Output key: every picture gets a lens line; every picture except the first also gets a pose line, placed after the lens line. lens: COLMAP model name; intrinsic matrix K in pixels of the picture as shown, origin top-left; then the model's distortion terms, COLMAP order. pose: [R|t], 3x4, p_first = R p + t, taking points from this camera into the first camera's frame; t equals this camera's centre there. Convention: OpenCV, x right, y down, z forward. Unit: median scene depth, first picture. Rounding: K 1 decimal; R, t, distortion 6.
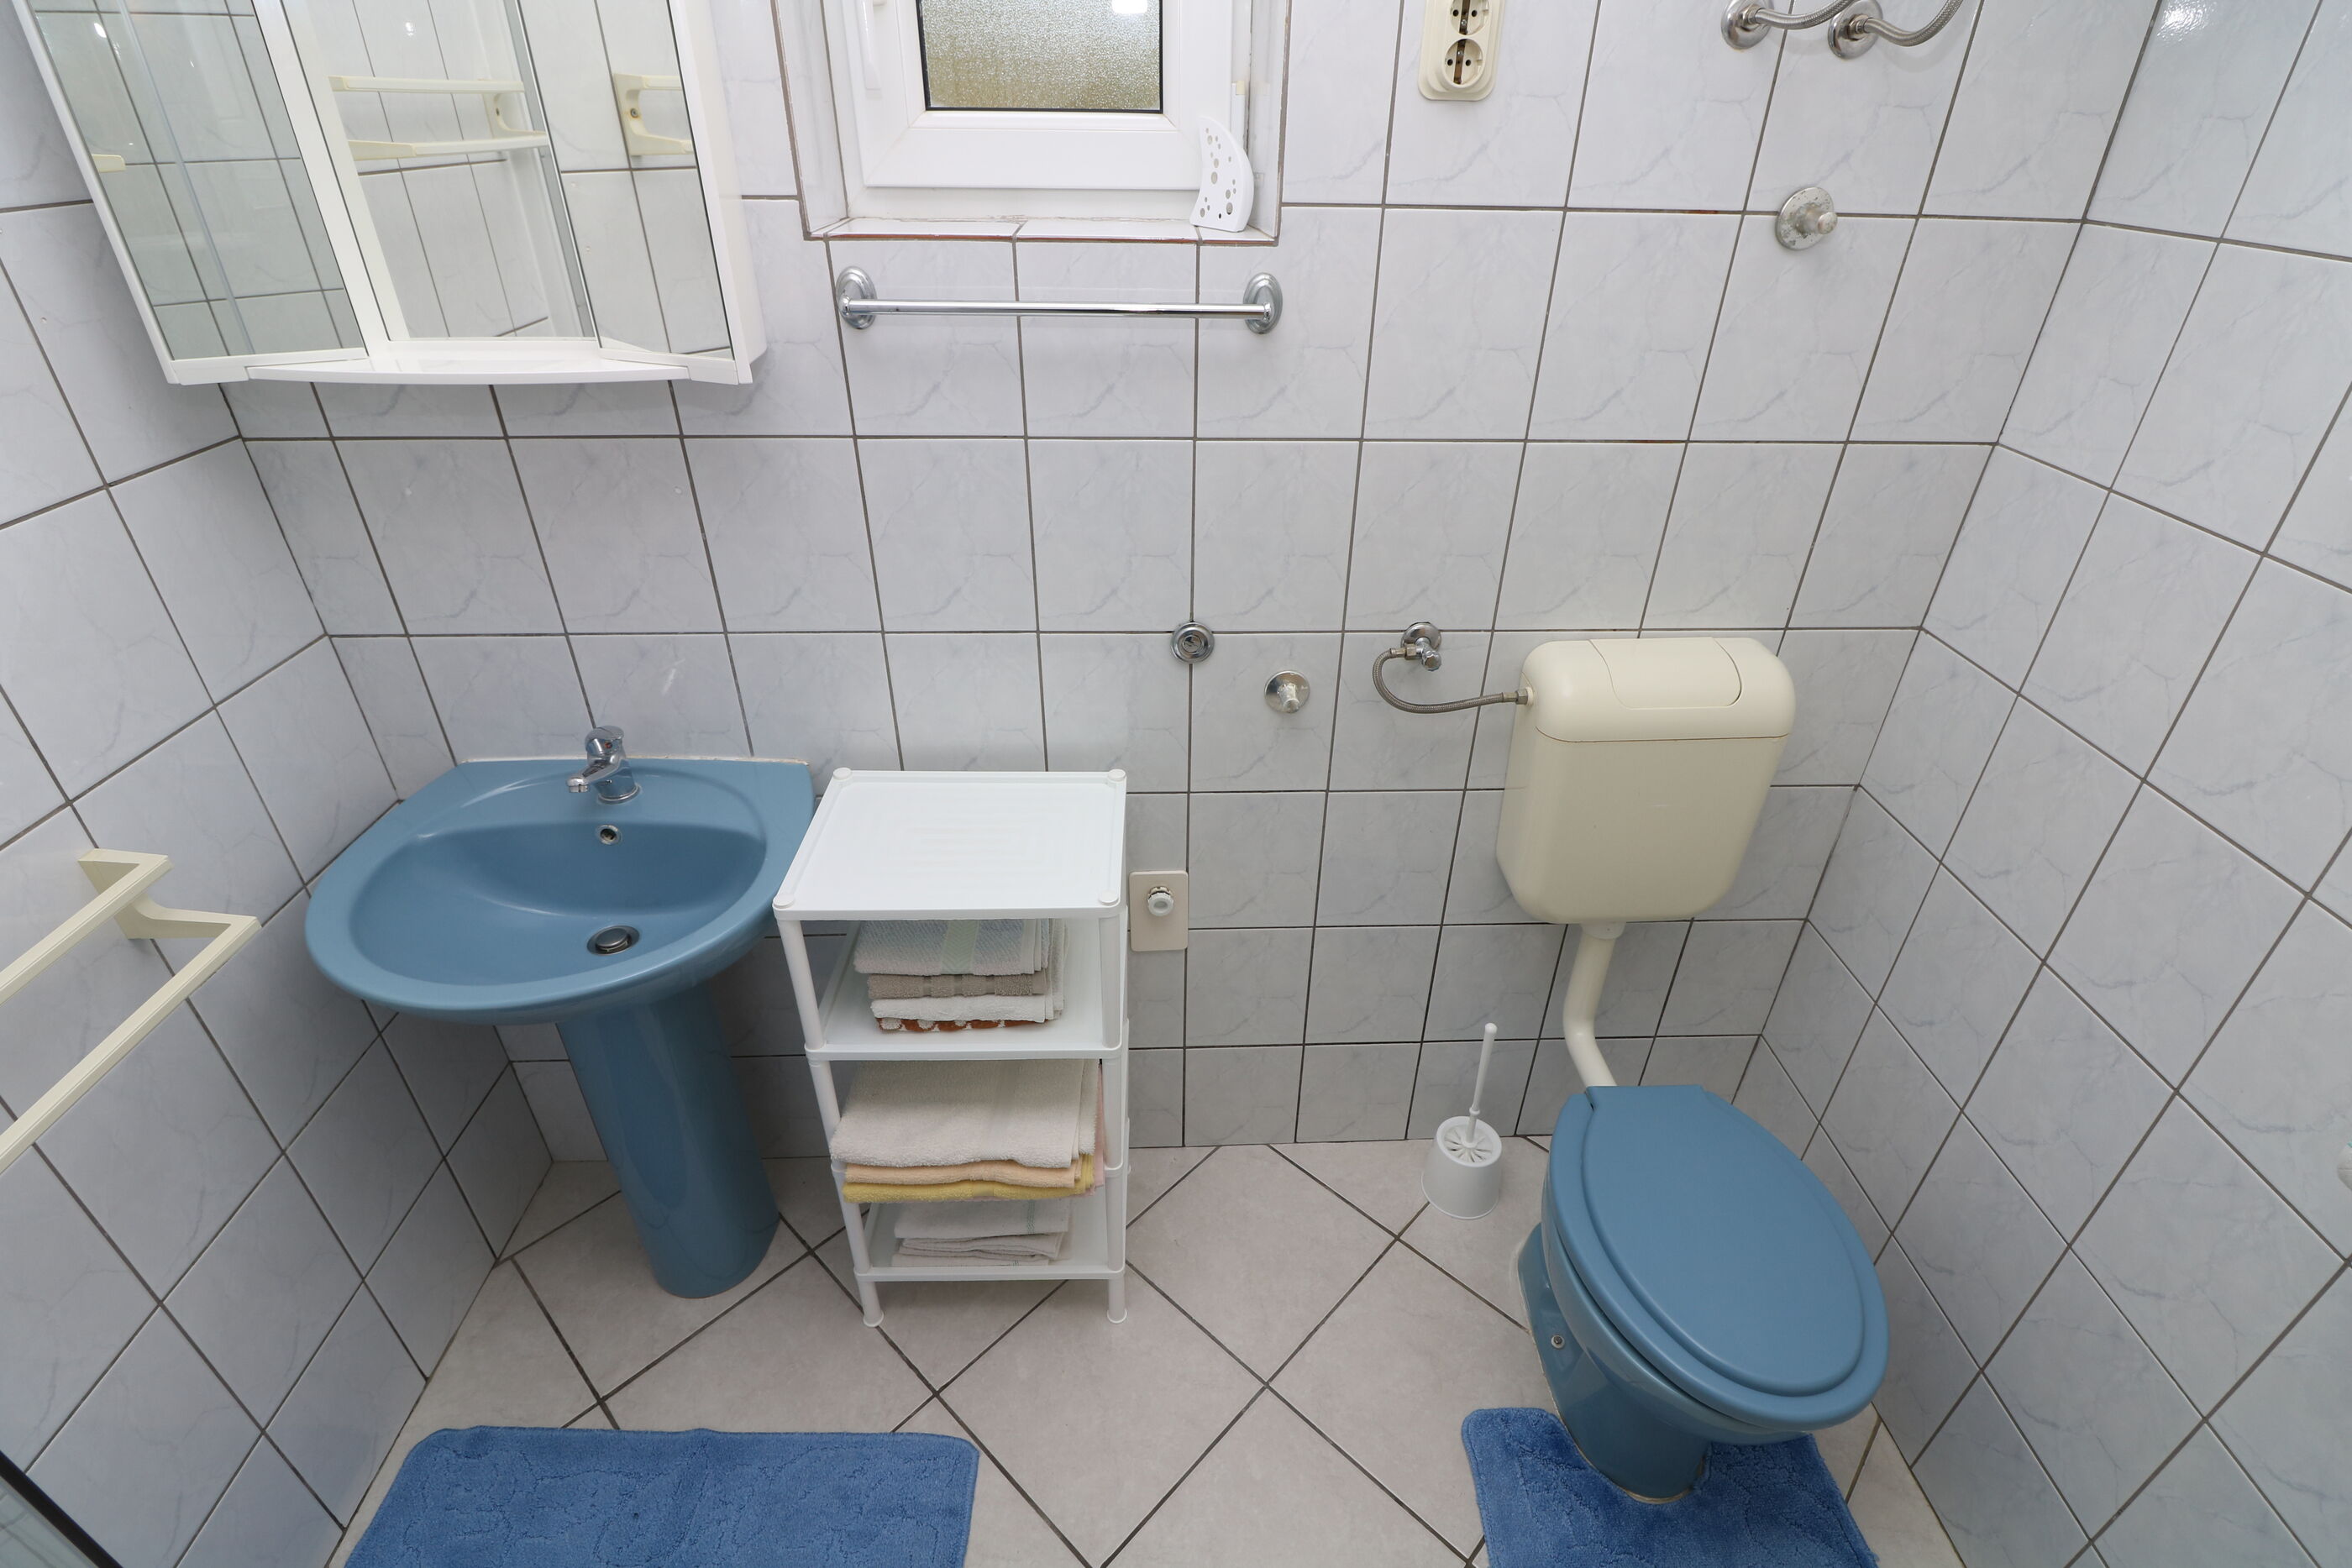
lens RADIAL K [[1098.2, 0, 1187.4], [0, 1098.2, 779.0], [0, 0, 1]] dist [-0.003249, -0.010552]
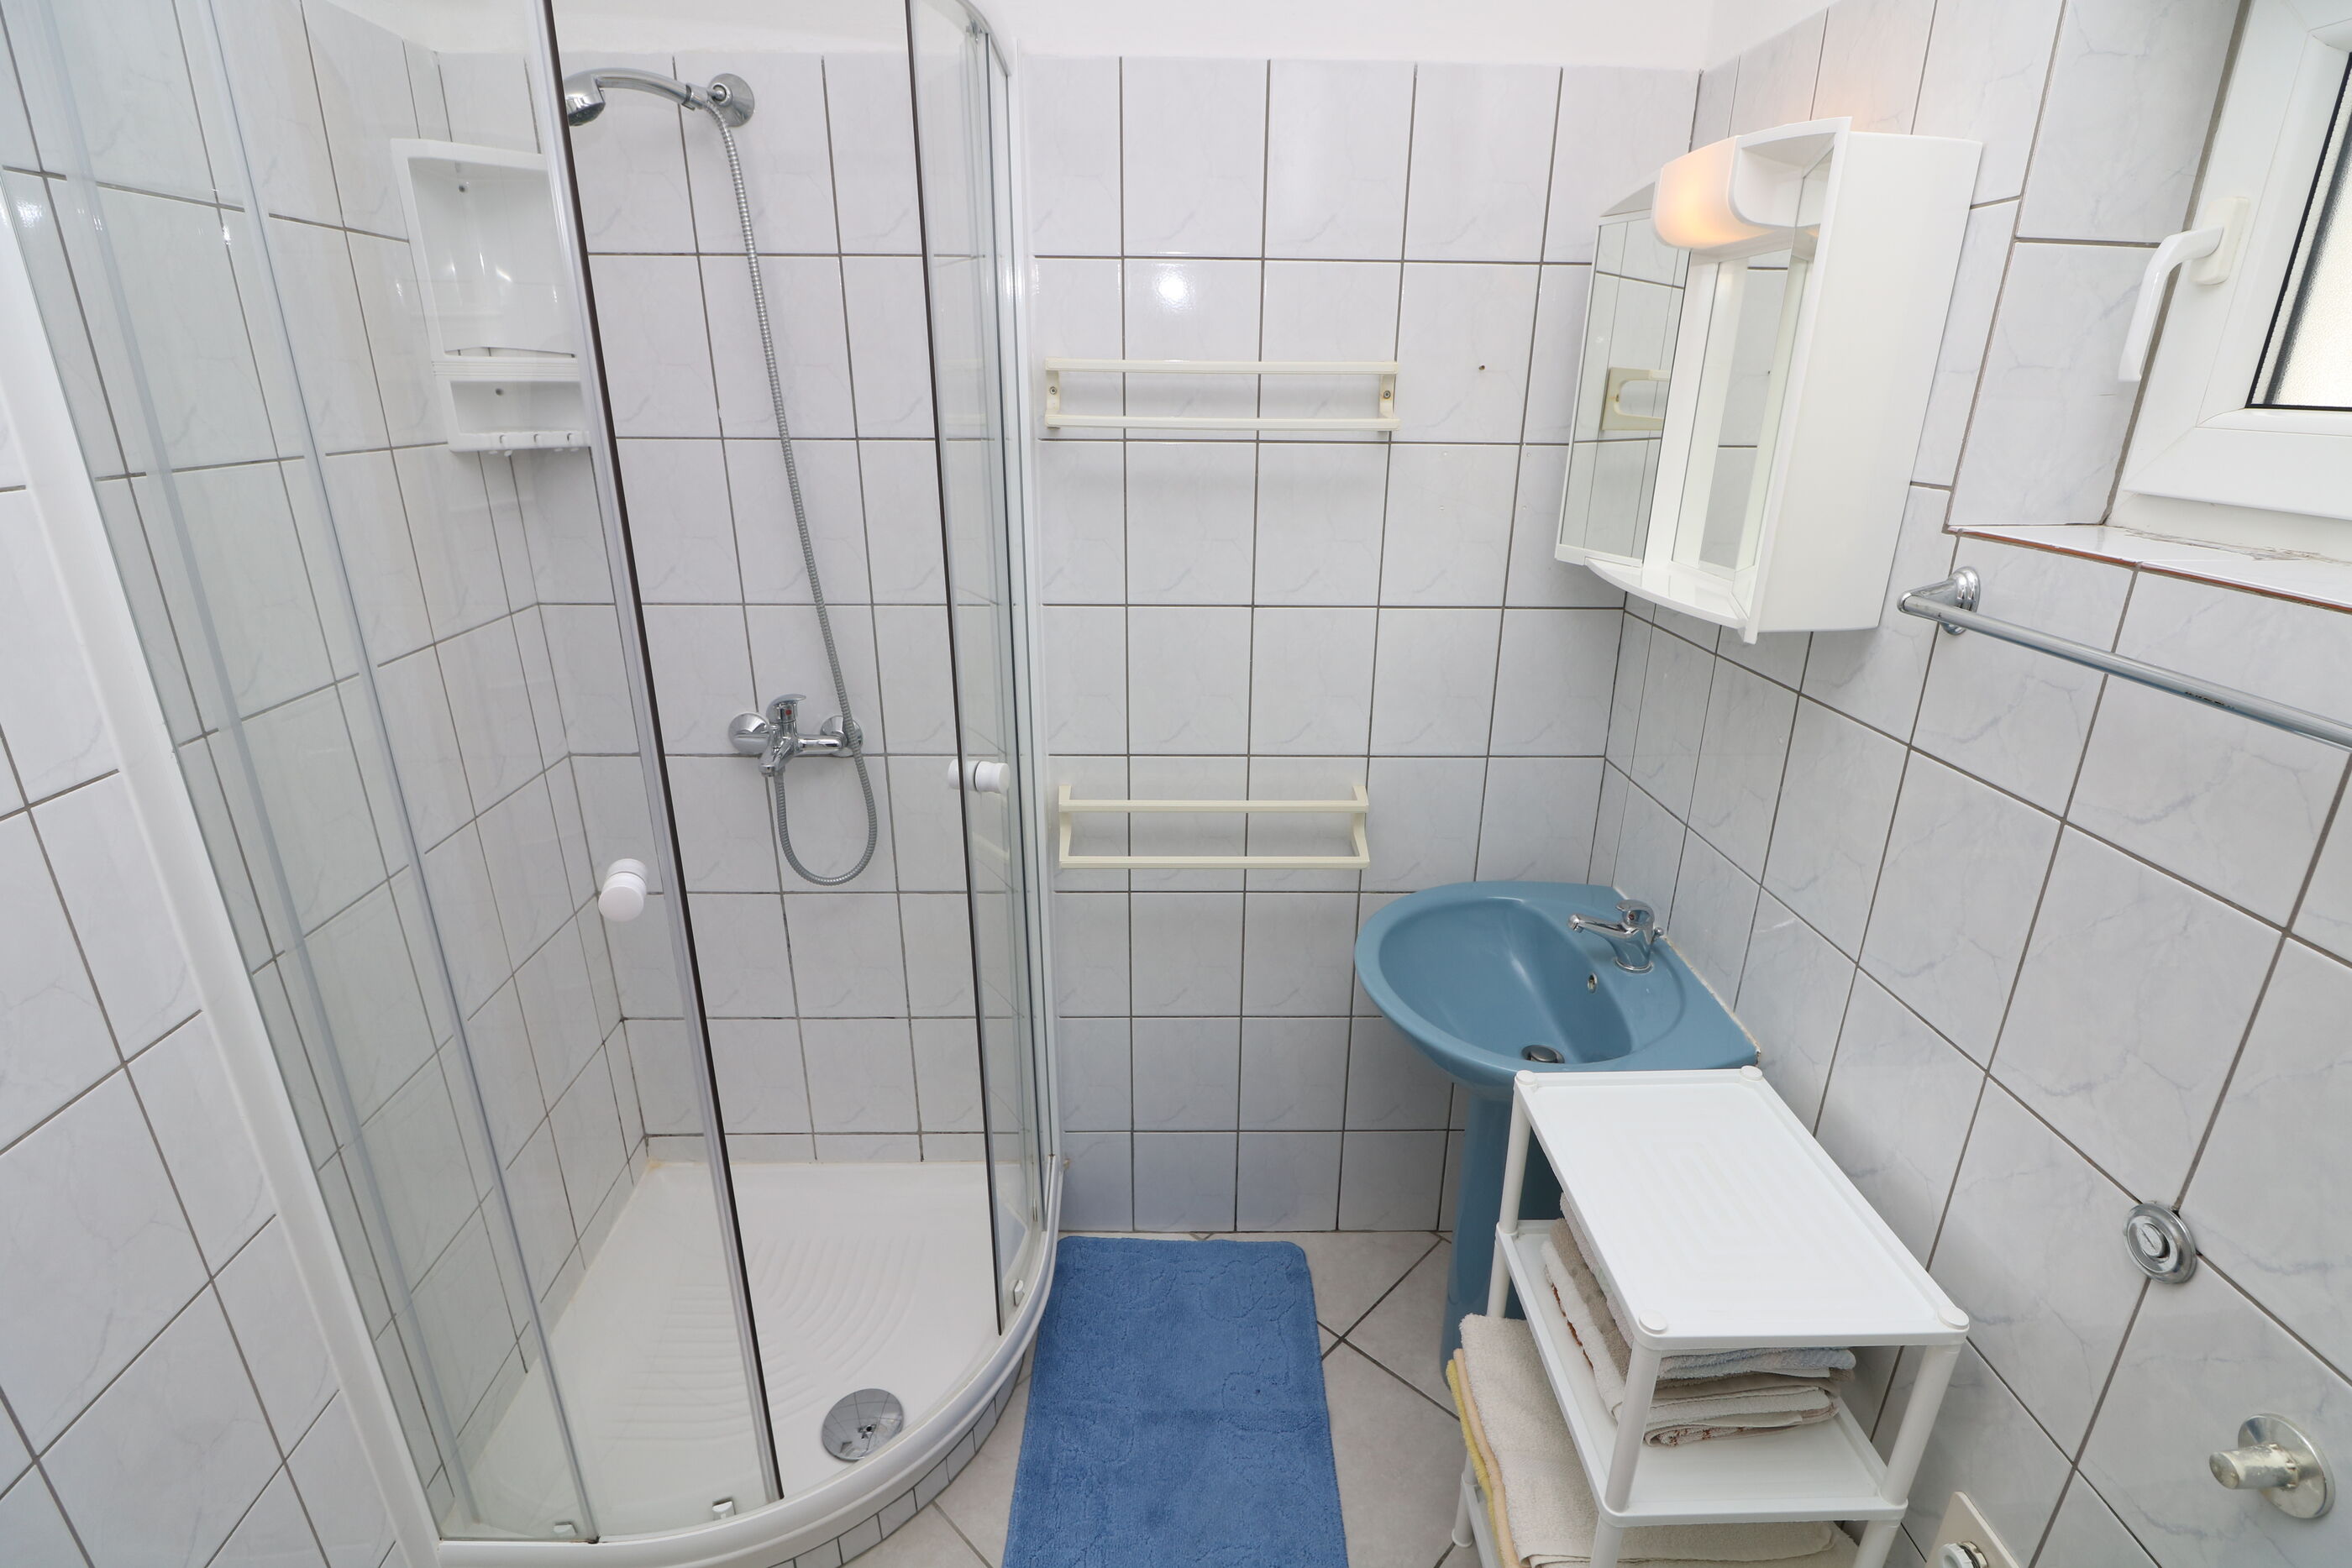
lens RADIAL K [[1098.2, 0, 1178.6], [0, 1098.2, 781.7], [0, 0, 1]] dist [-0.003249, -0.010552]
pose [[-0.010797, 0.327840, -0.944671, 0.473466], [-0.525243, 0.802040, 0.284344, -0.211923], [0.850884, 0.499252, 0.163536, 0.353004]]
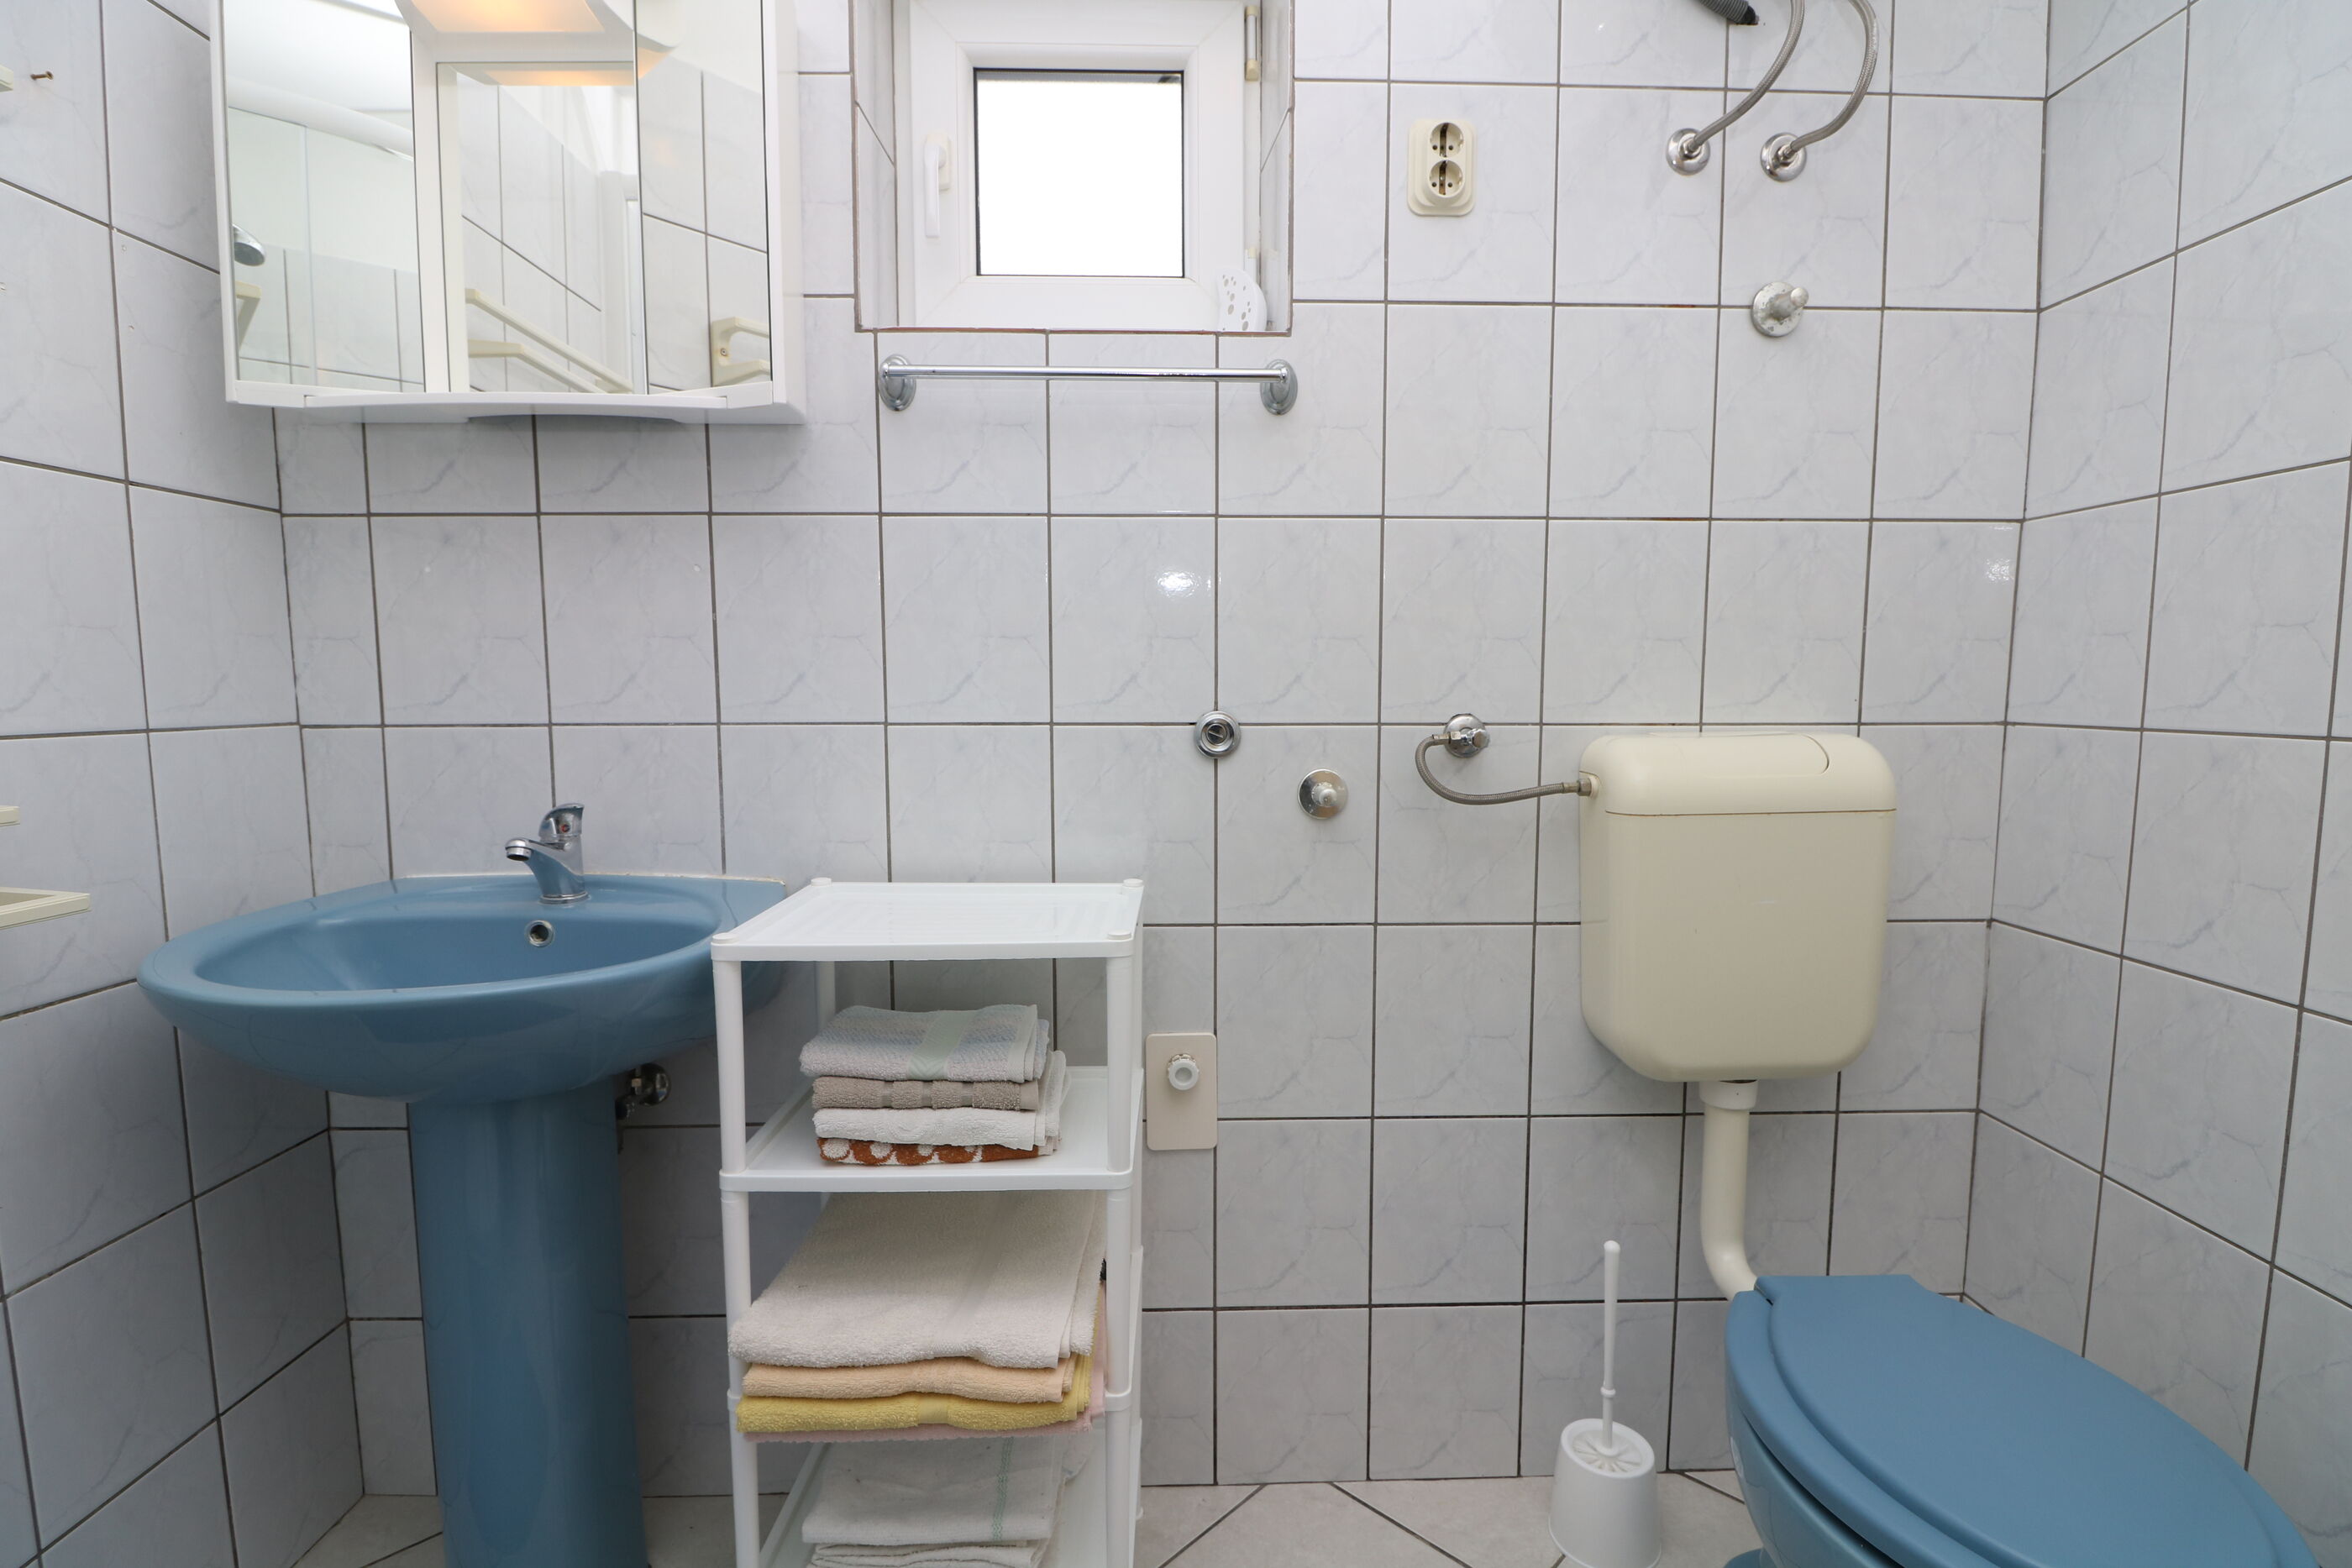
lens RADIAL K [[1098.2, 0, 1191.6], [0, 1098.2, 790.9], [0, 0, 1]] dist [-0.003249, -0.010552]
pose [[0.999793, -0.012012, -0.016442, -0.002465], [0.003505, 0.896929, -0.442160, 0.332584], [0.020058, 0.442011, 0.896785, 0.192667]]
